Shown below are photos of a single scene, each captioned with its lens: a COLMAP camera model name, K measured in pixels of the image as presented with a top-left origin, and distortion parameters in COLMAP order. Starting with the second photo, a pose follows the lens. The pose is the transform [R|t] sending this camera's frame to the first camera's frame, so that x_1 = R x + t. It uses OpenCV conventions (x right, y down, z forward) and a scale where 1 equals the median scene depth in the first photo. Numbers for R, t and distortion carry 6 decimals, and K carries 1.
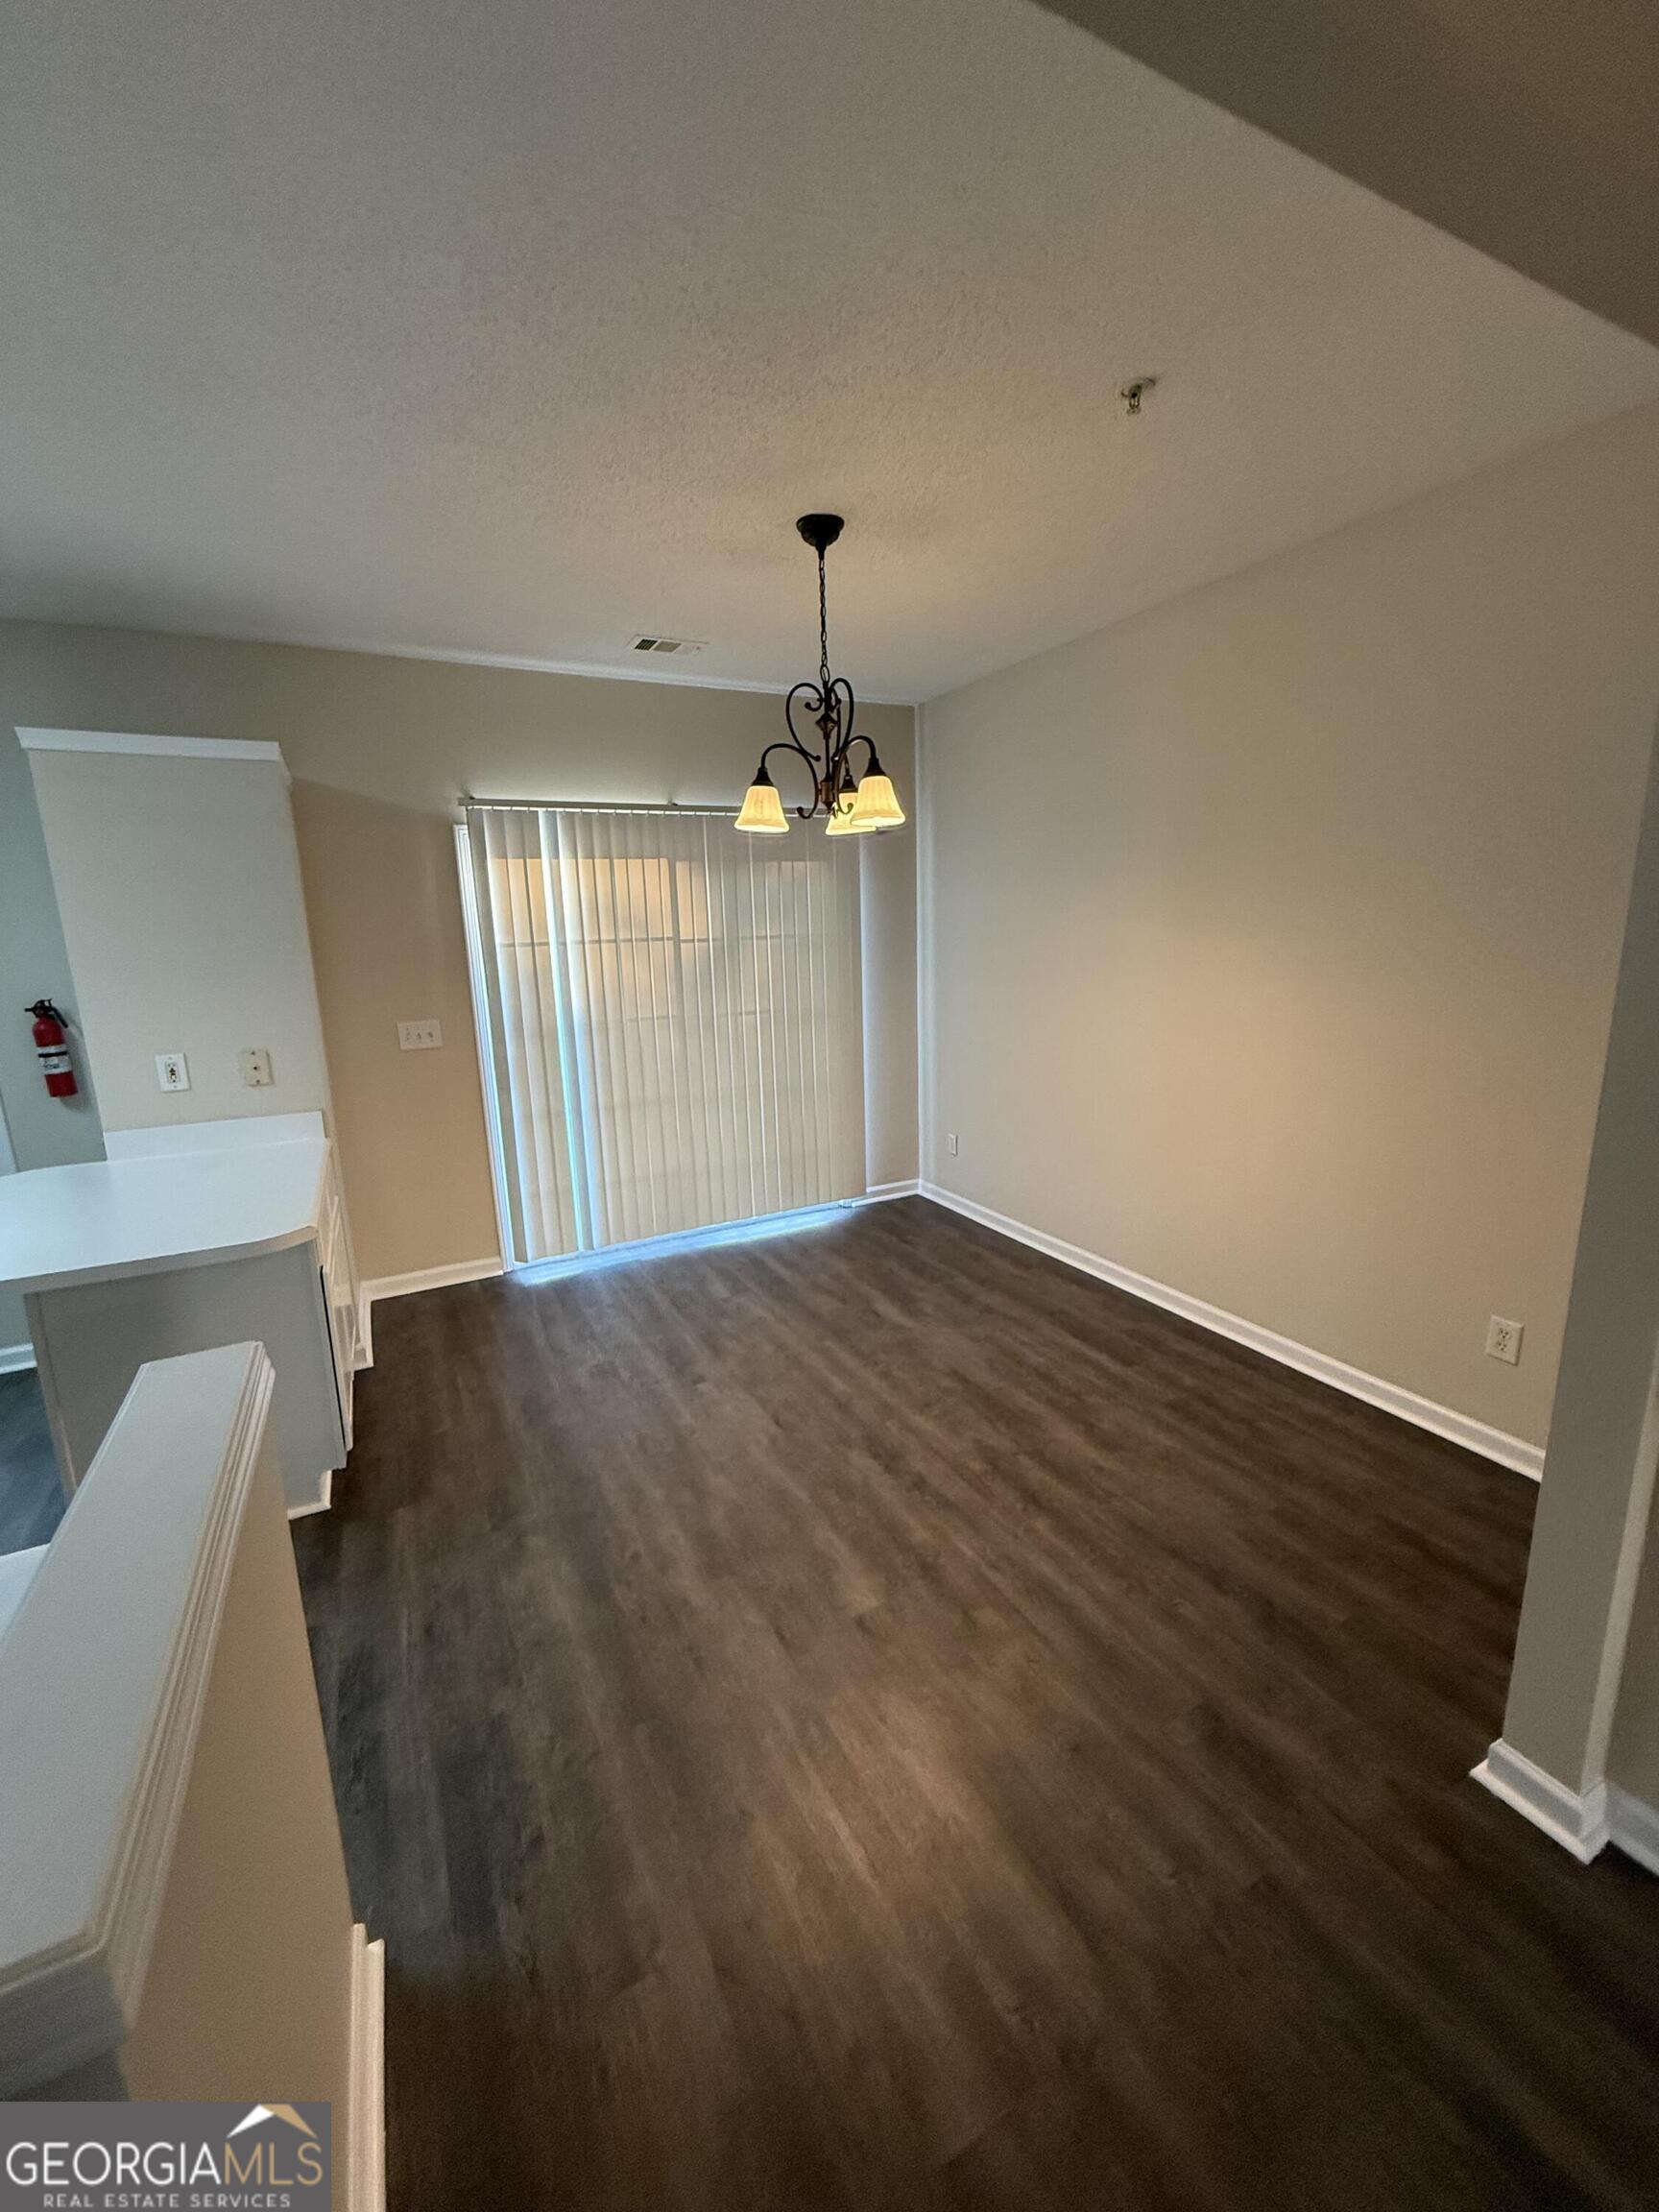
lens RADIAL K [[878.5, 0, 830.2], [0, 878.5, 1100.2], [0, 0, 1]] dist [-0.002642, 0.000722]
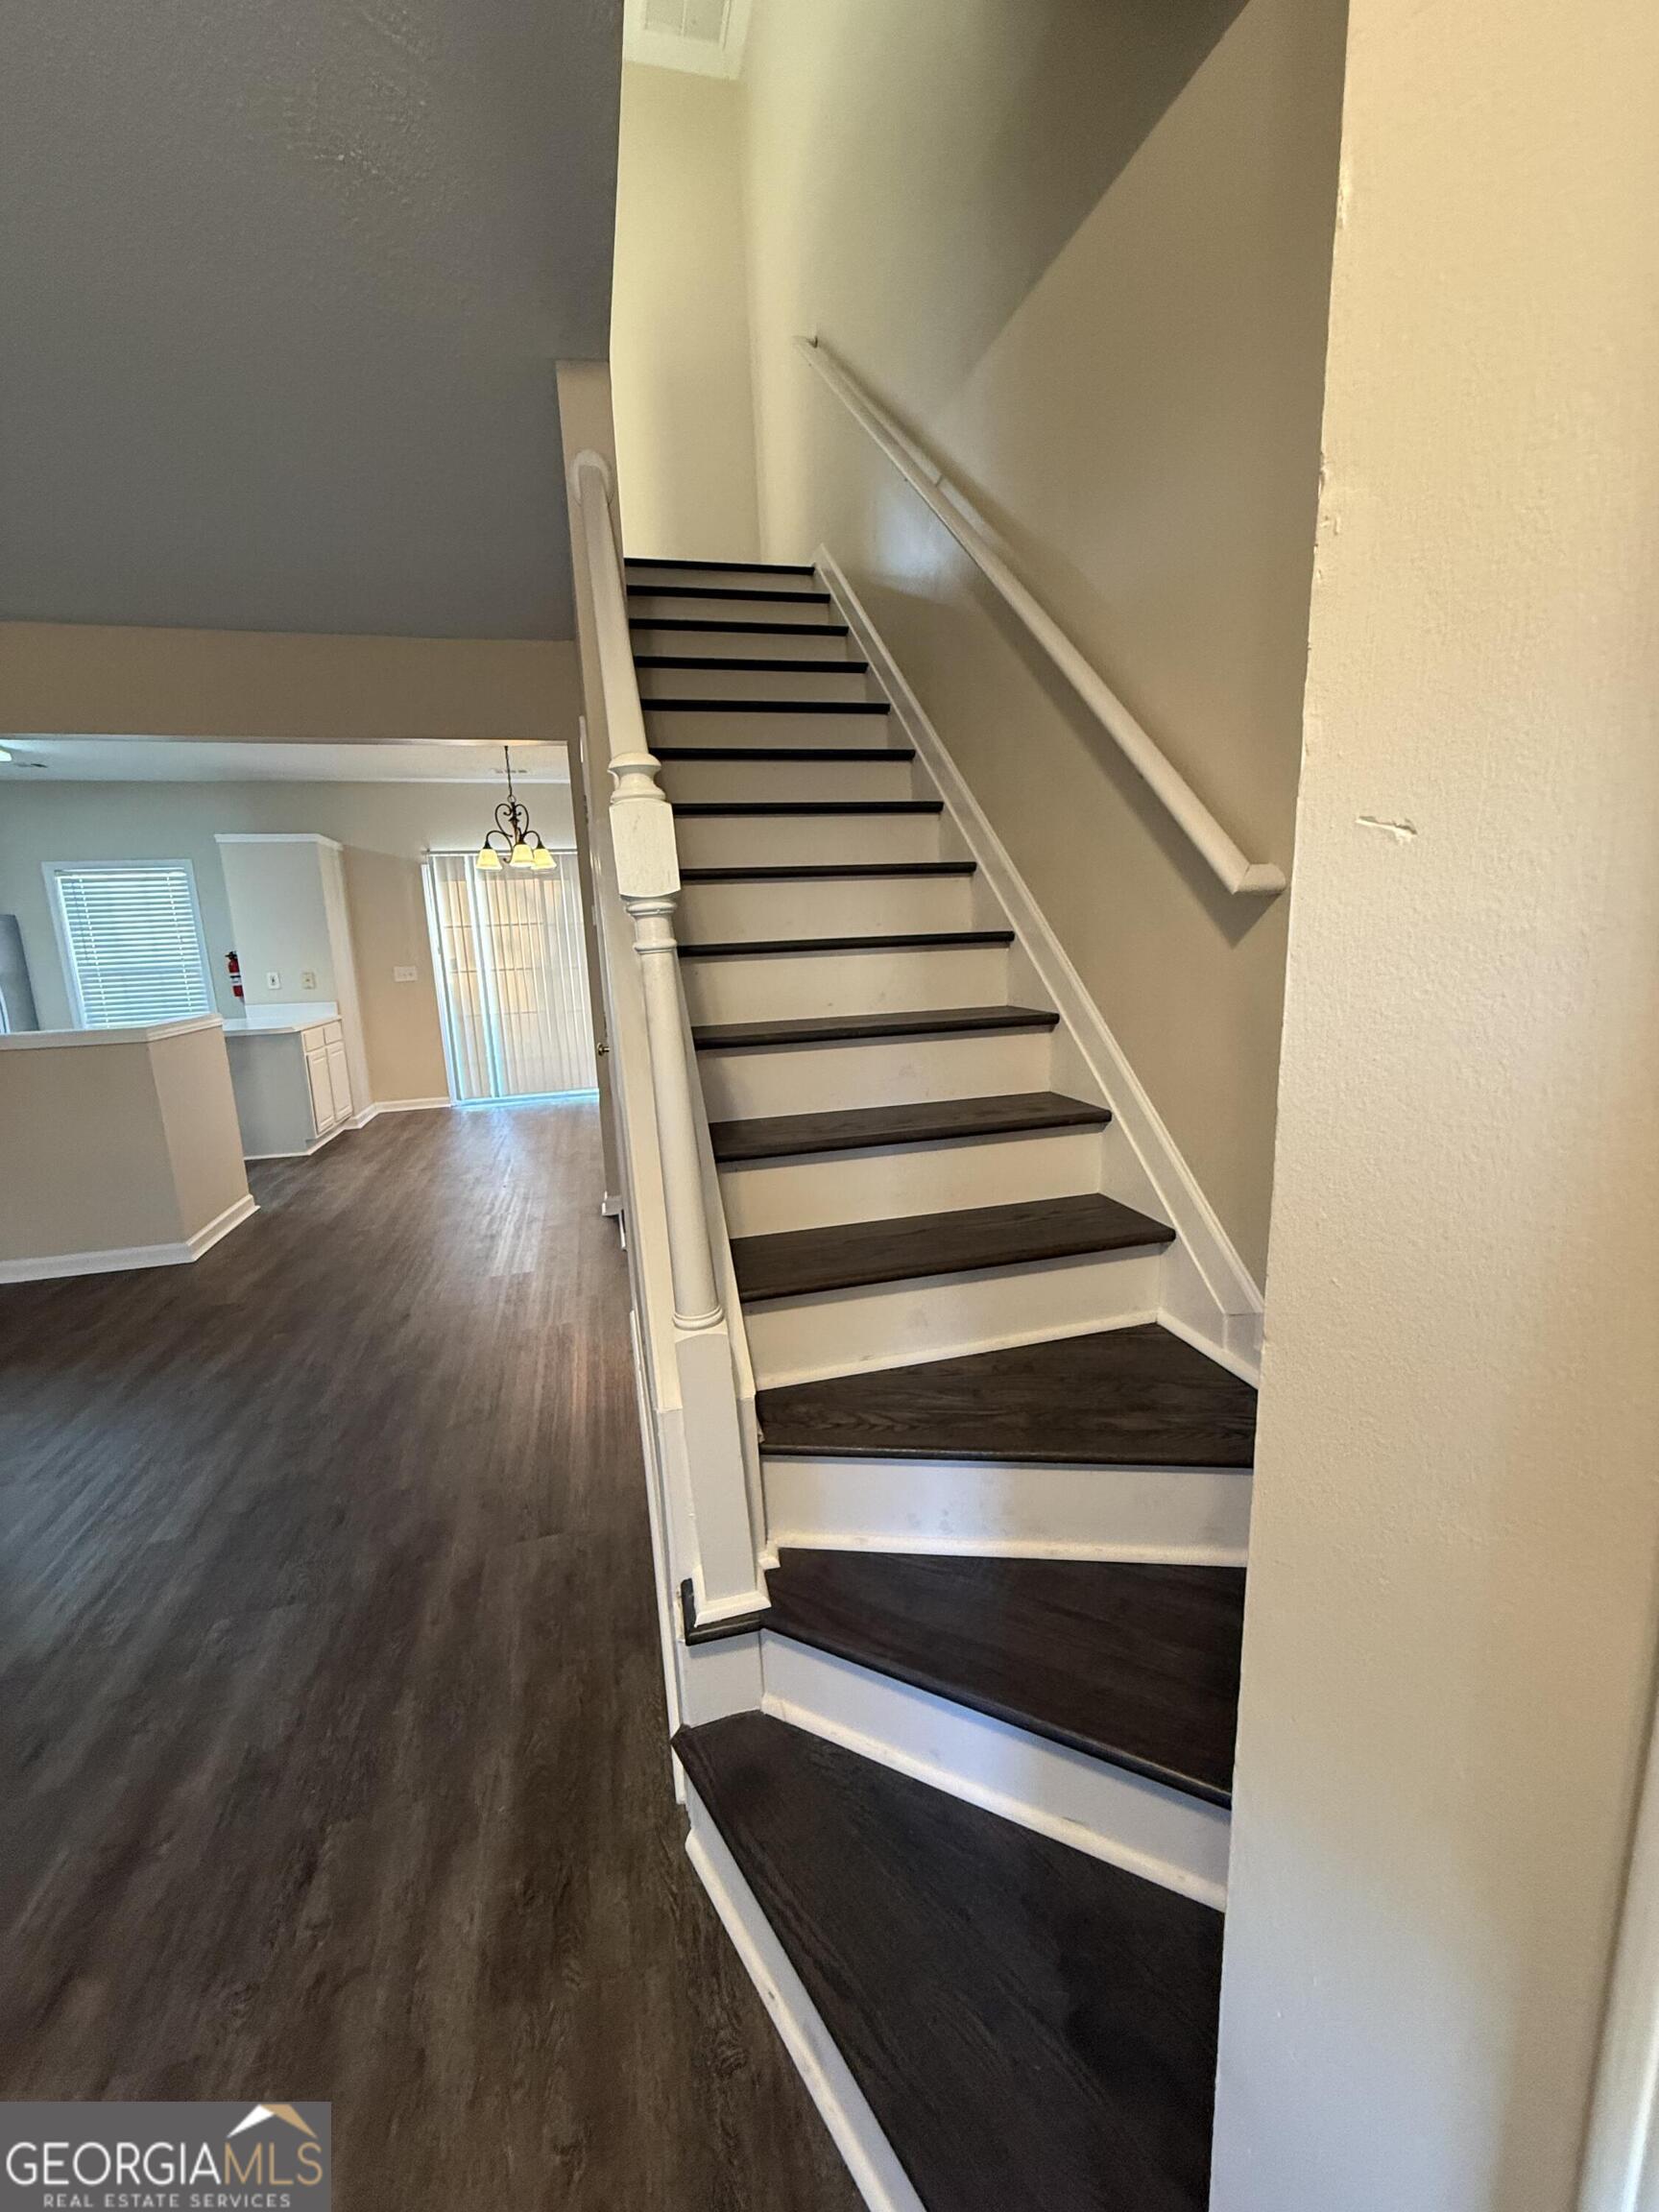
lens RADIAL K [[878.5, 0, 834.3], [0, 878.5, 1102.5], [0, 0, 1]] dist [-0.002642, 0.000722]
pose [[0.977012, 0.036789, -0.209985, 1.164630], [-0.038393, 0.999256, -0.003565, 0.239715], [0.209698, 0.011545, 0.977698, -0.912417]]
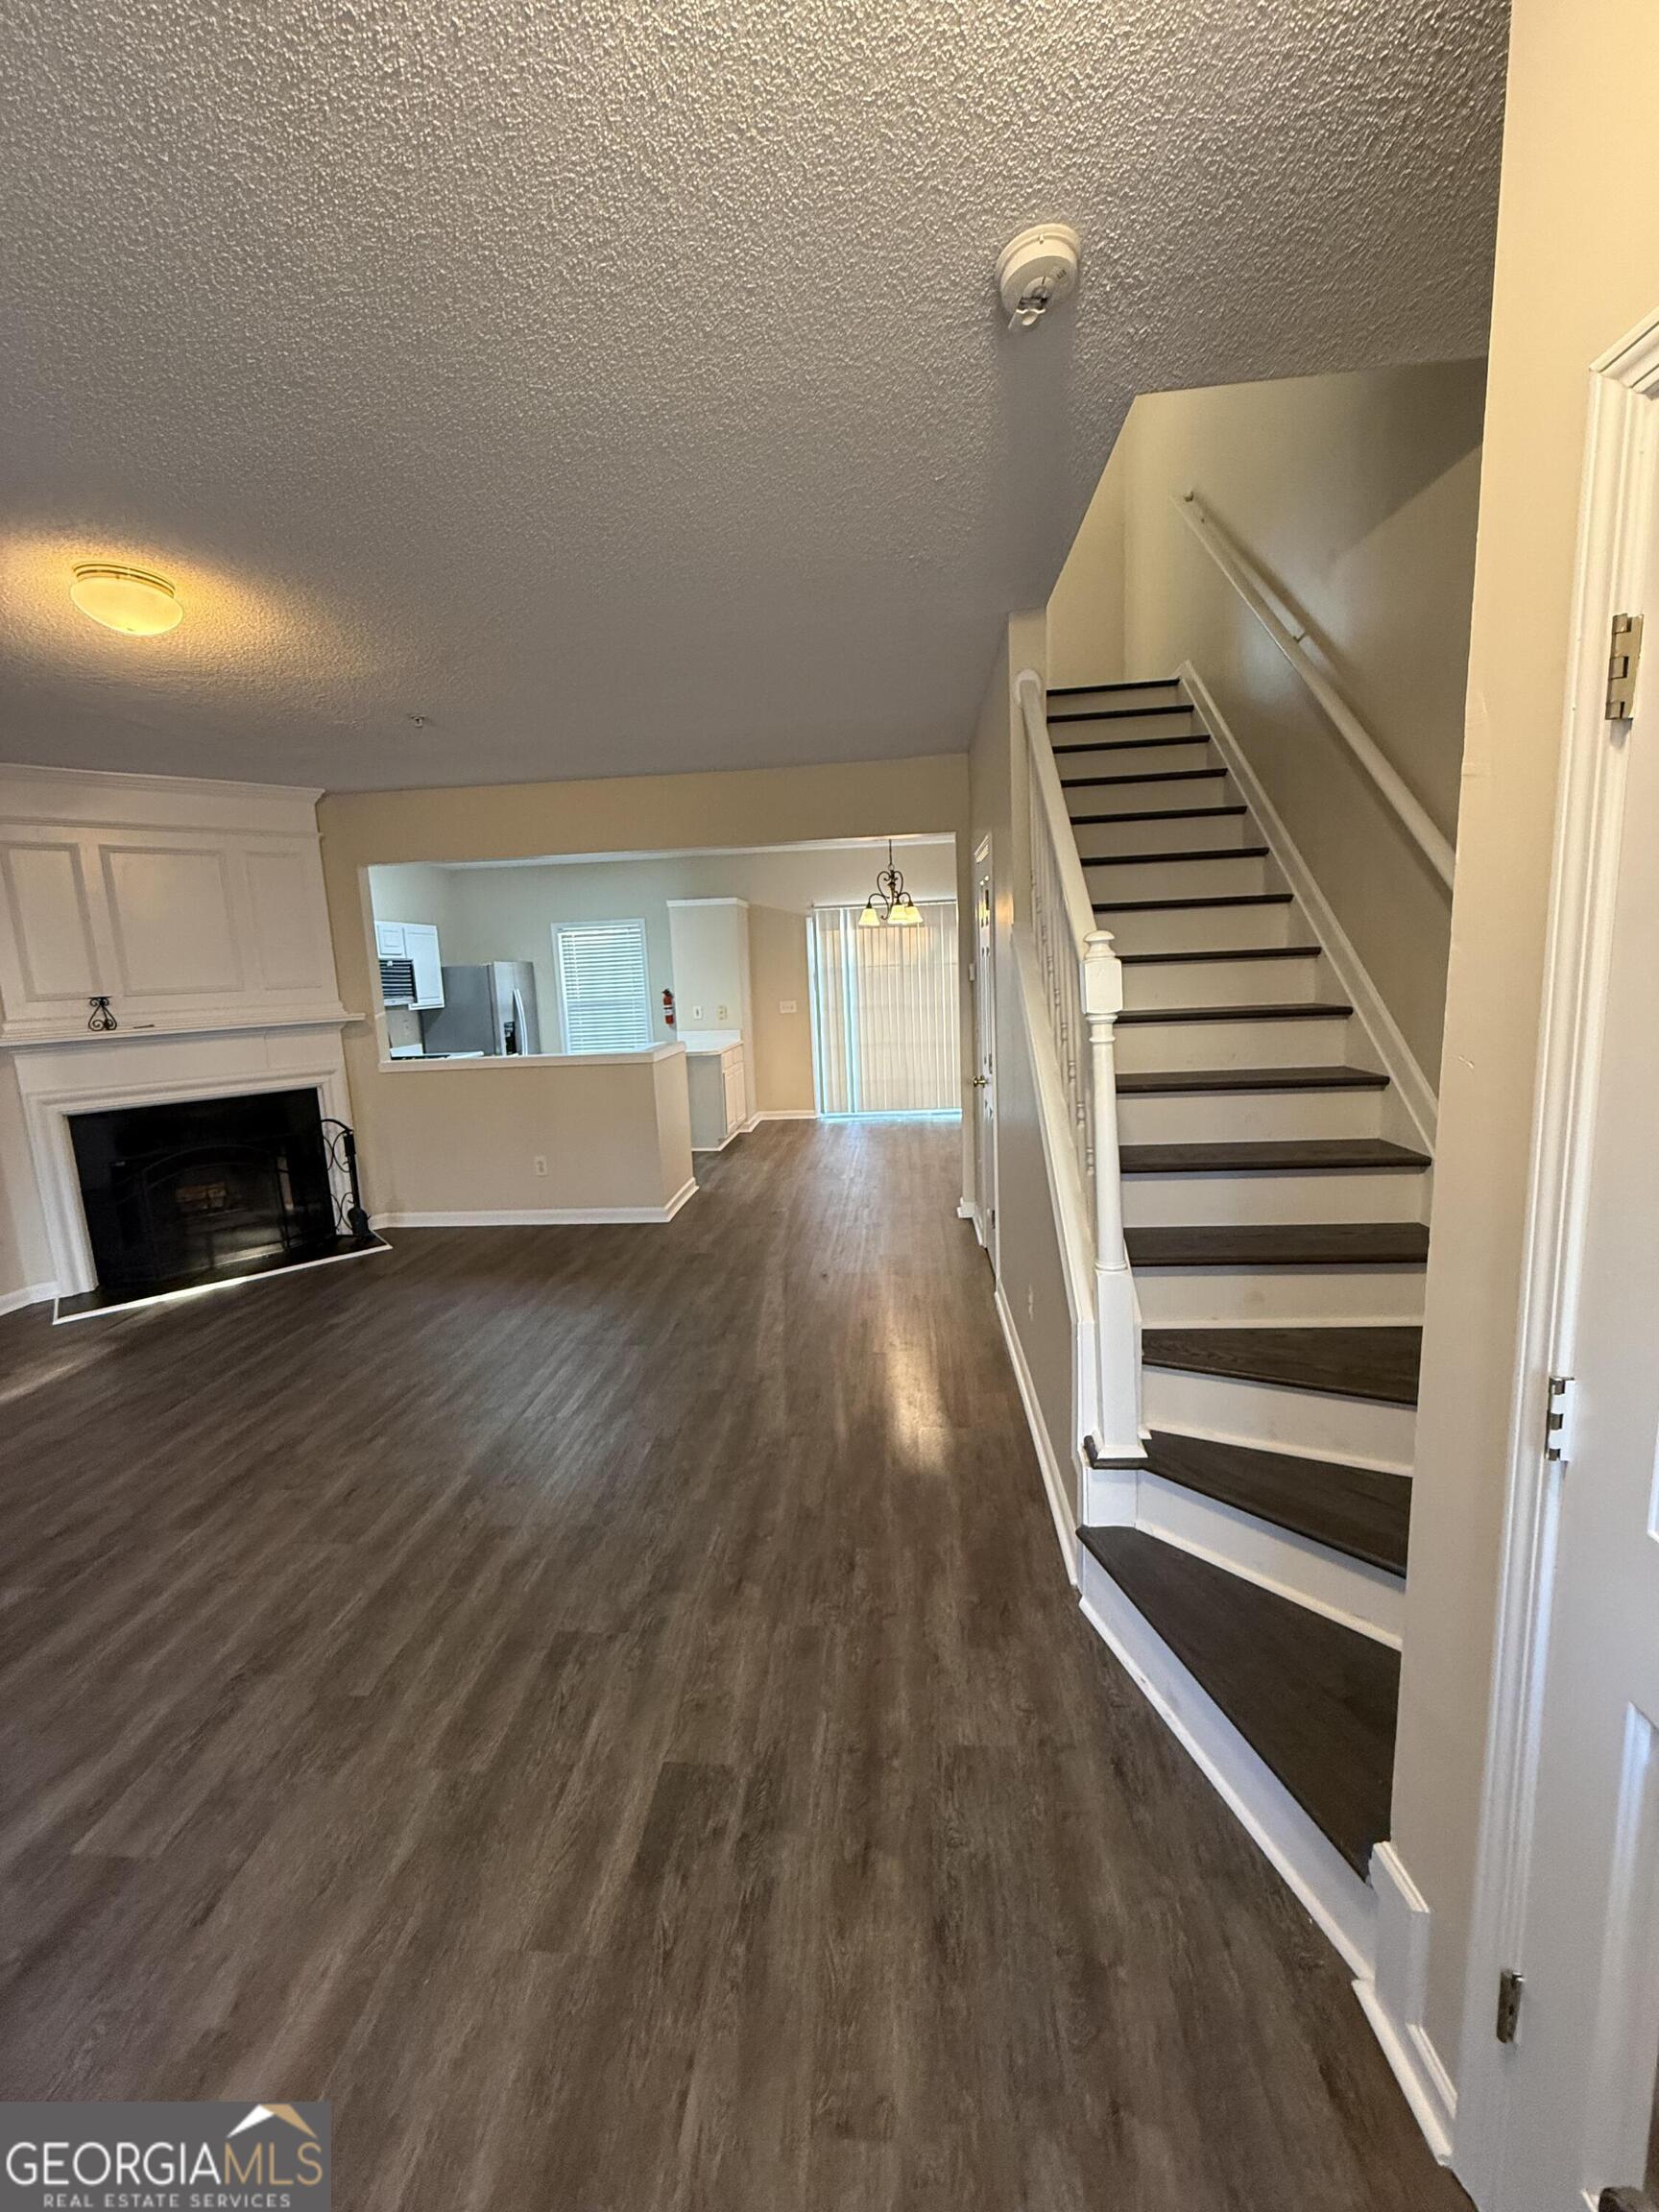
lens RADIAL K [[878.5, 0, 827.2], [0, 878.5, 1100.4], [0, 0, 1]] dist [-0.002642, 0.000722]
pose [[0.844370, 0.075639, -0.530394, 1.183039], [-0.093710, 0.995573, -0.007206, 0.241803], [0.527501, 0.055788, 0.847721, -1.226188]]
